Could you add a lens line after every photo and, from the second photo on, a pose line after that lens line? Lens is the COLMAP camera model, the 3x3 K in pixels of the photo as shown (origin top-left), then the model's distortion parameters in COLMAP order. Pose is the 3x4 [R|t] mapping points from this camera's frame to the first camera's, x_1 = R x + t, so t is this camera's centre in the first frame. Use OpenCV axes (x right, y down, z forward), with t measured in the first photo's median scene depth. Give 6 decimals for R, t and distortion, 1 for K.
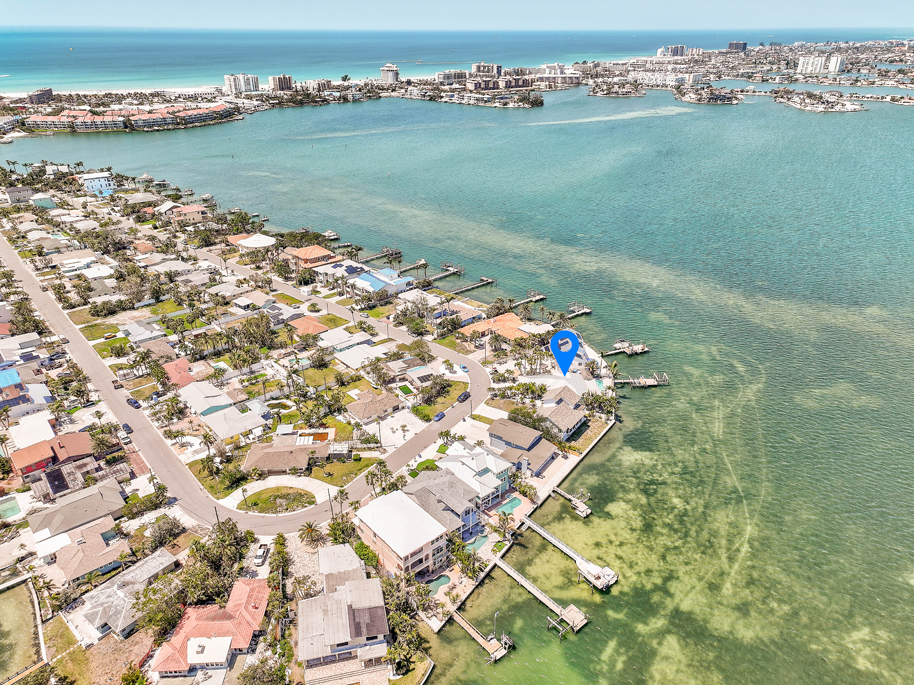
lens RADIAL K [[639.6, 0, 458.9], [0, 639.6, 343.7], [0, 0, 1]] dist [0.003014, 0.008282]
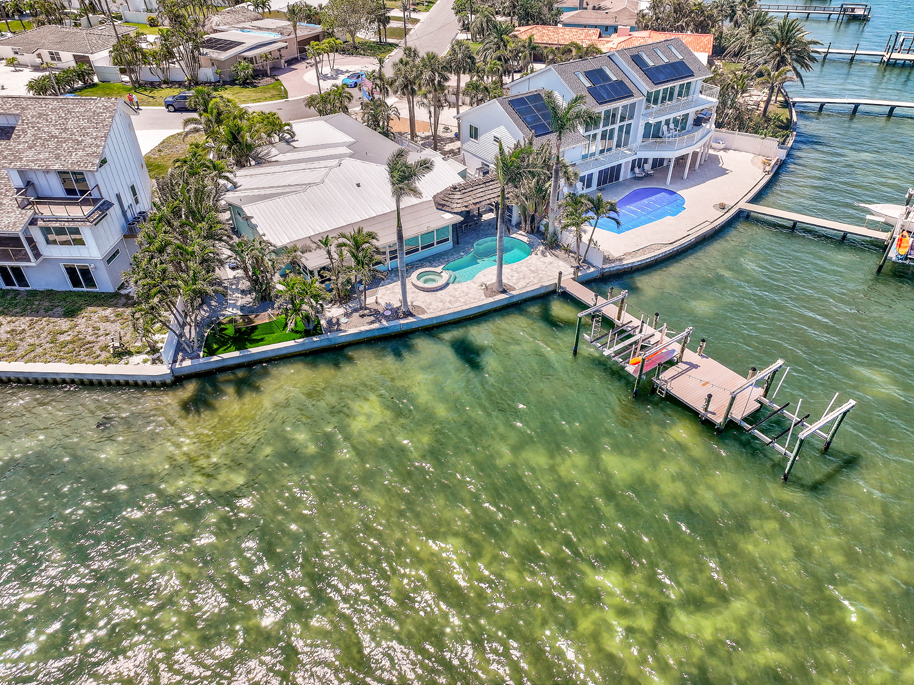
lens RADIAL K [[639.6, 0, 456.2], [0, 639.6, 342.7], [0, 0, 1]] dist [0.003014, 0.008282]
pose [[0.542761, 0.507295, -0.669374, 0.398213], [-0.368583, 0.860004, 0.352902, 0.020714], [0.754690, 0.055178, 0.653757, 0.940420]]
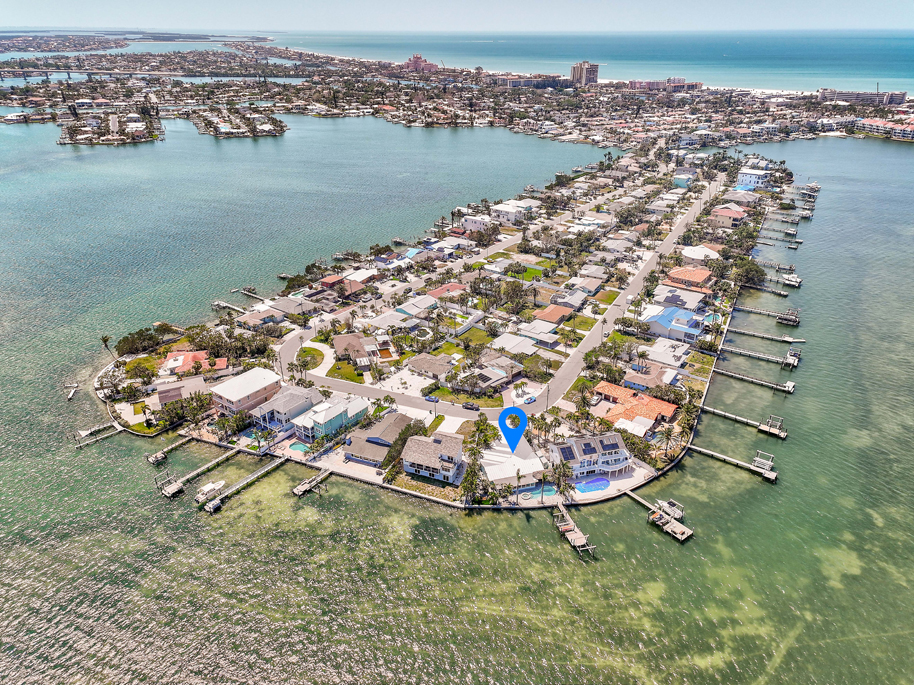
lens RADIAL K [[639.6, 0, 457.7], [0, 639.6, 343.3], [0, 0, 1]] dist [0.003014, 0.008282]
pose [[0.225478, 0.431606, -0.873428, 0.874275], [-0.430423, 0.848407, 0.308126, -0.313999], [0.874011, 0.306468, 0.377070, 0.610514]]
